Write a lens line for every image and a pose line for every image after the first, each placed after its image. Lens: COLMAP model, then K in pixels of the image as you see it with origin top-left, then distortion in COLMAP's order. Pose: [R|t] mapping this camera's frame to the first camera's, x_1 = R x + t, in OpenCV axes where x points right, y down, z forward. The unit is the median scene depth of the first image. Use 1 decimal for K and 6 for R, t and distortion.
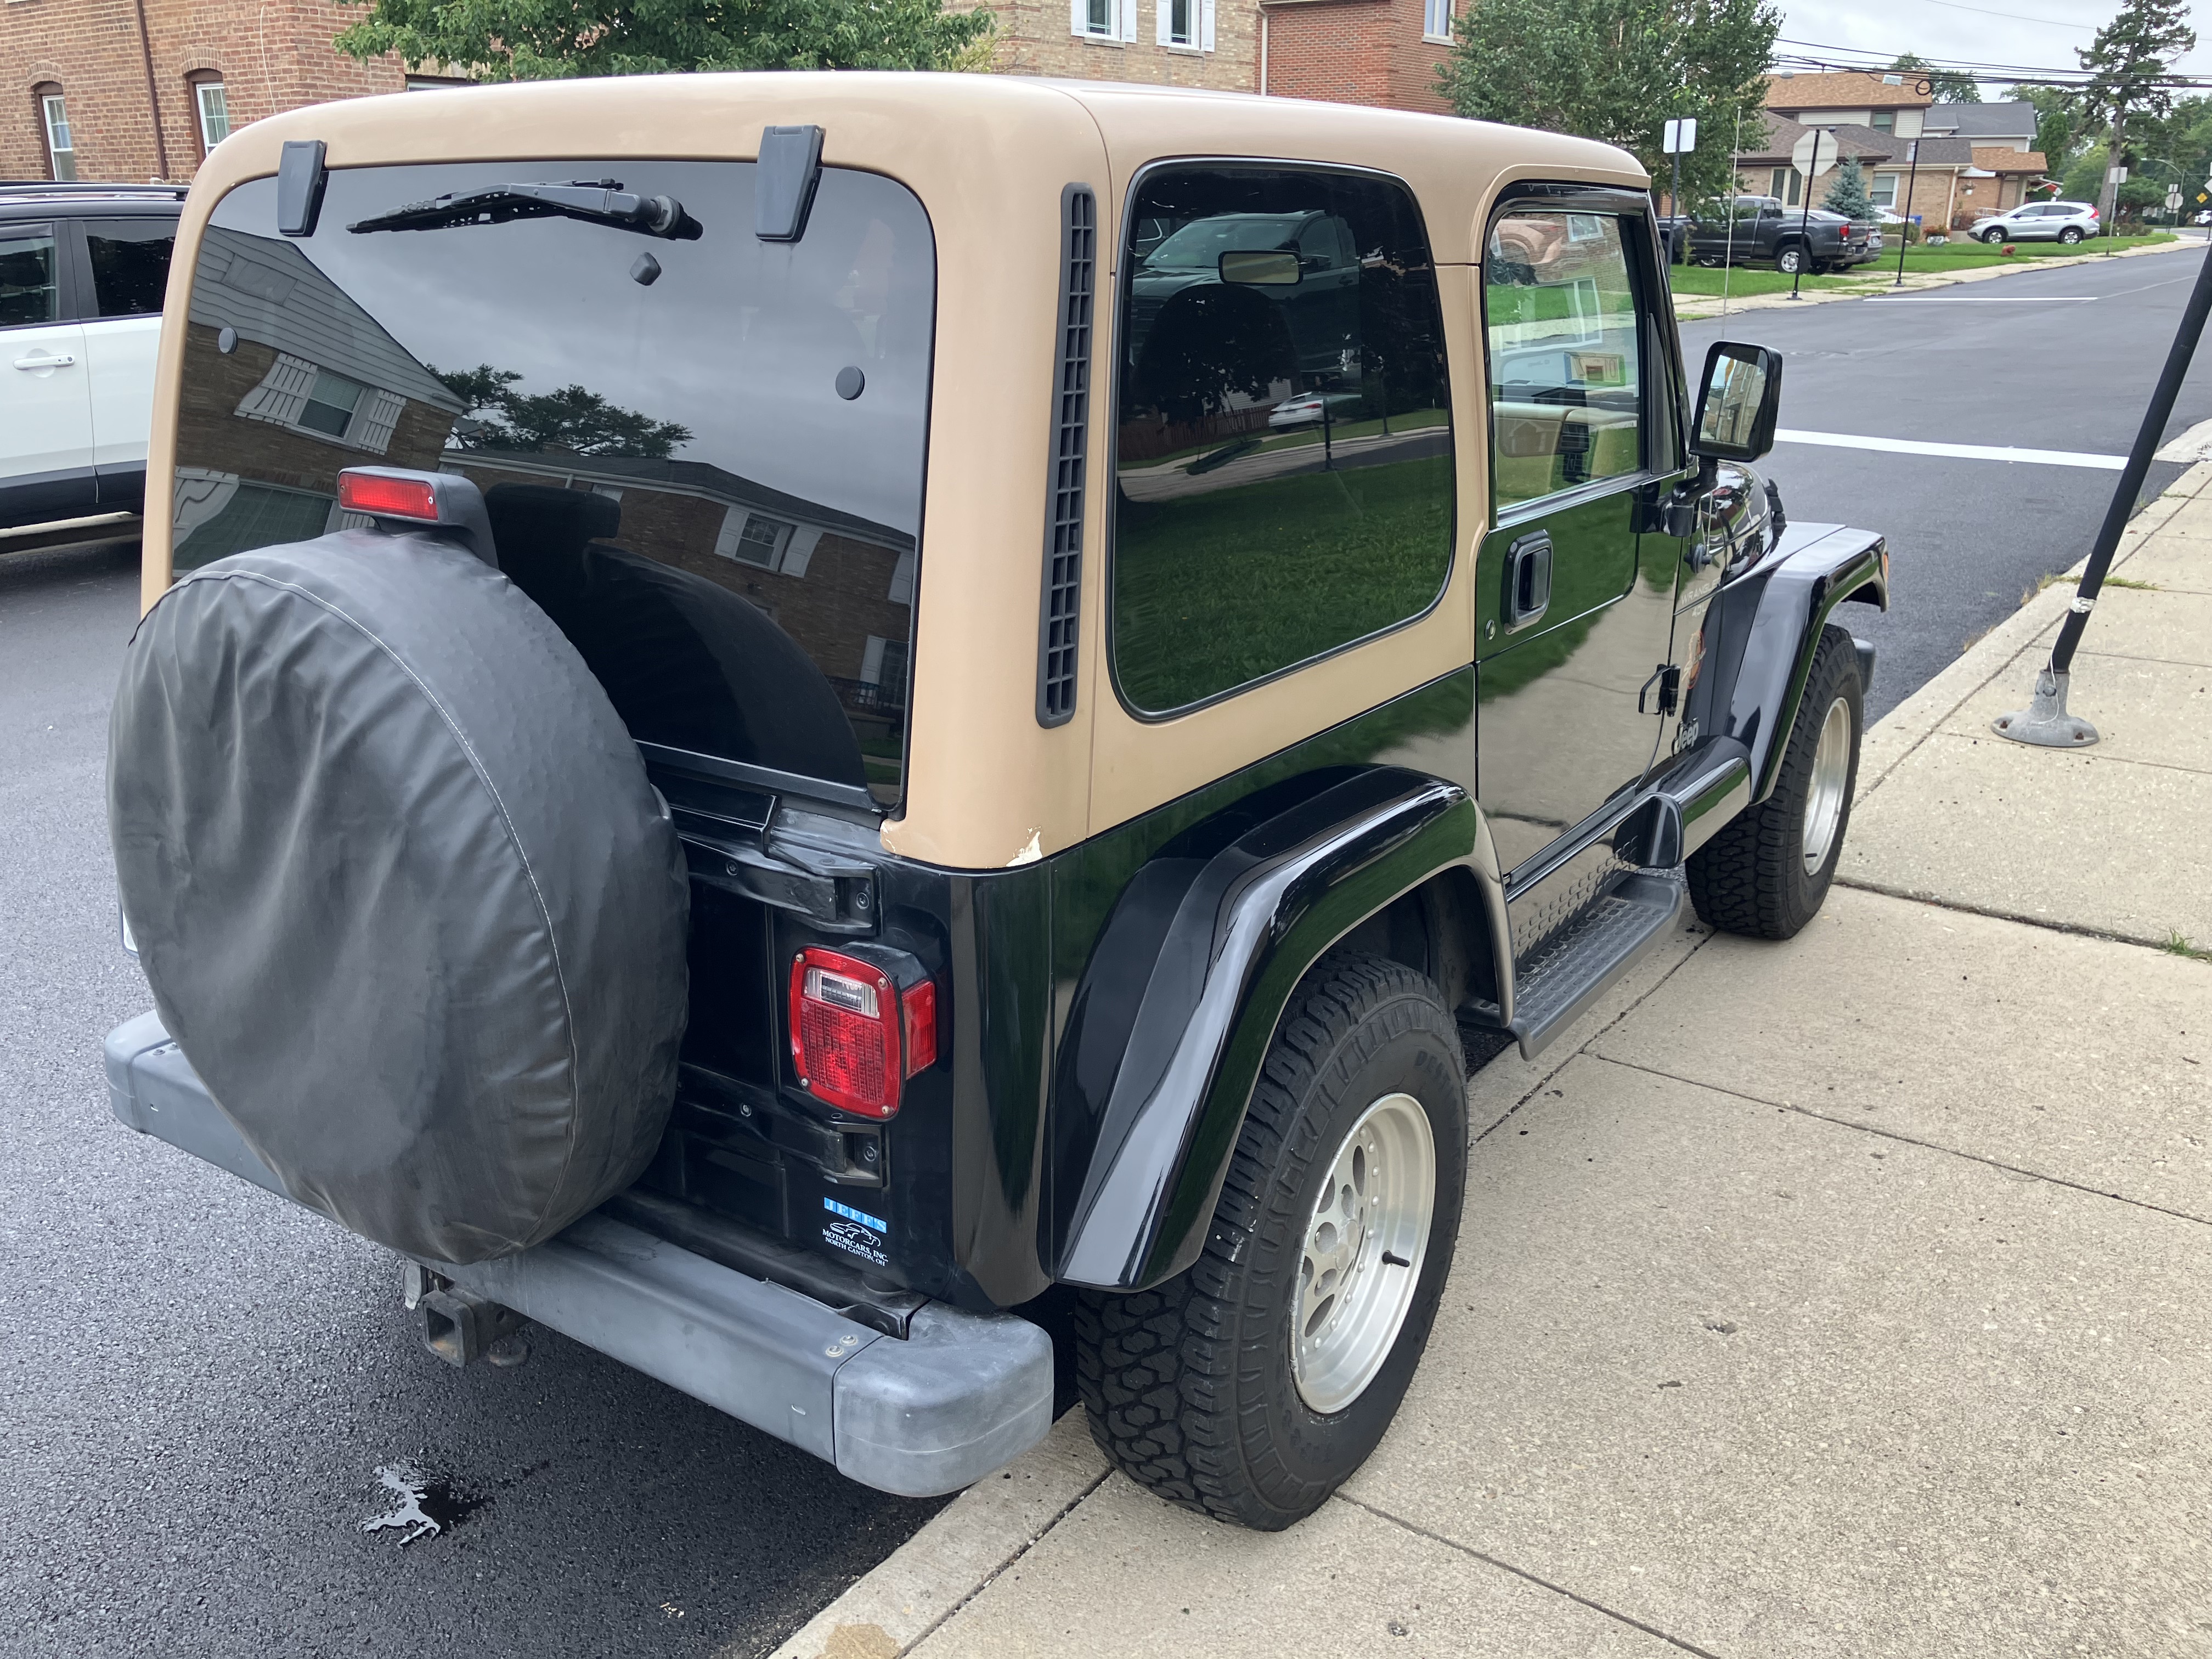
lens RADIAL K [[1816.4, 0, 1078.3], [0, 1816.4, 803.4], [0, 0, 1]] dist [0.044103, -0.043807]
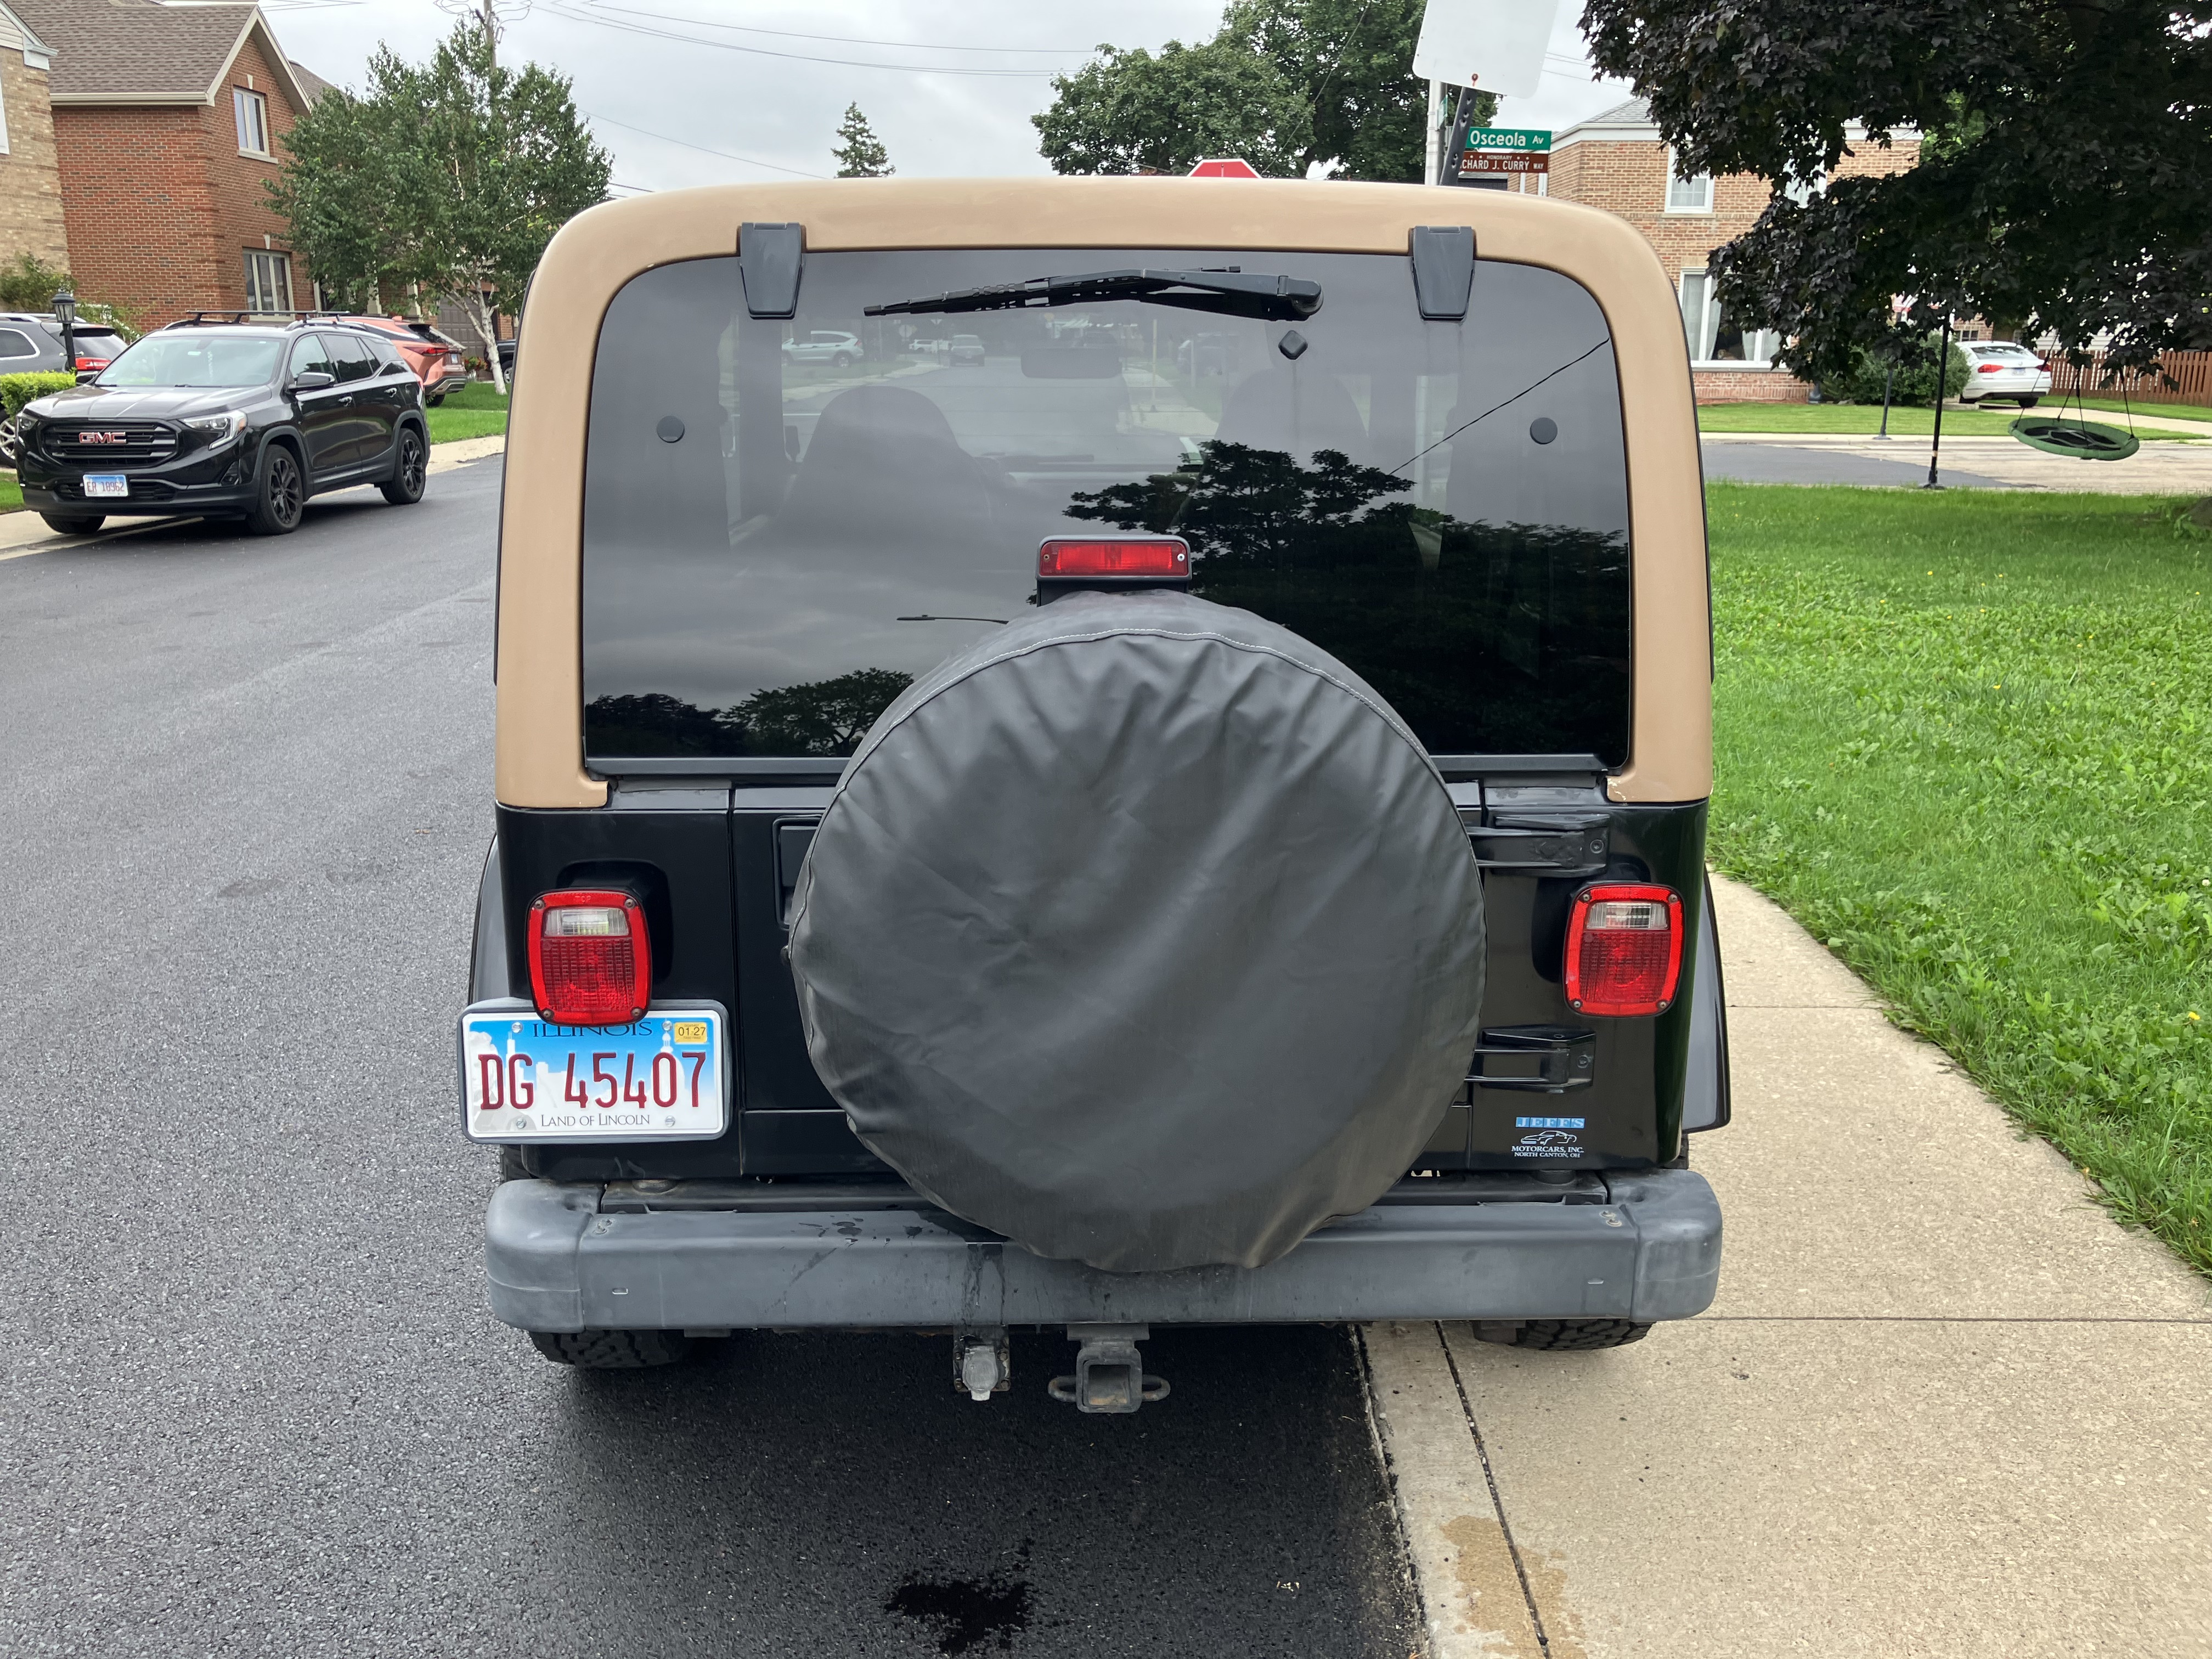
lens RADIAL K [[1830.3, 0, 1087.7], [0, 1830.3, 806.7], [0, 0, 1]] dist [0.022855, -0.013551]
pose [[0.813562, -0.141975, 0.563880, -1.082620], [0.176795, 0.984221, -0.007269, -0.023828], [-0.553950, 0.105606, 0.825825, 0.163932]]
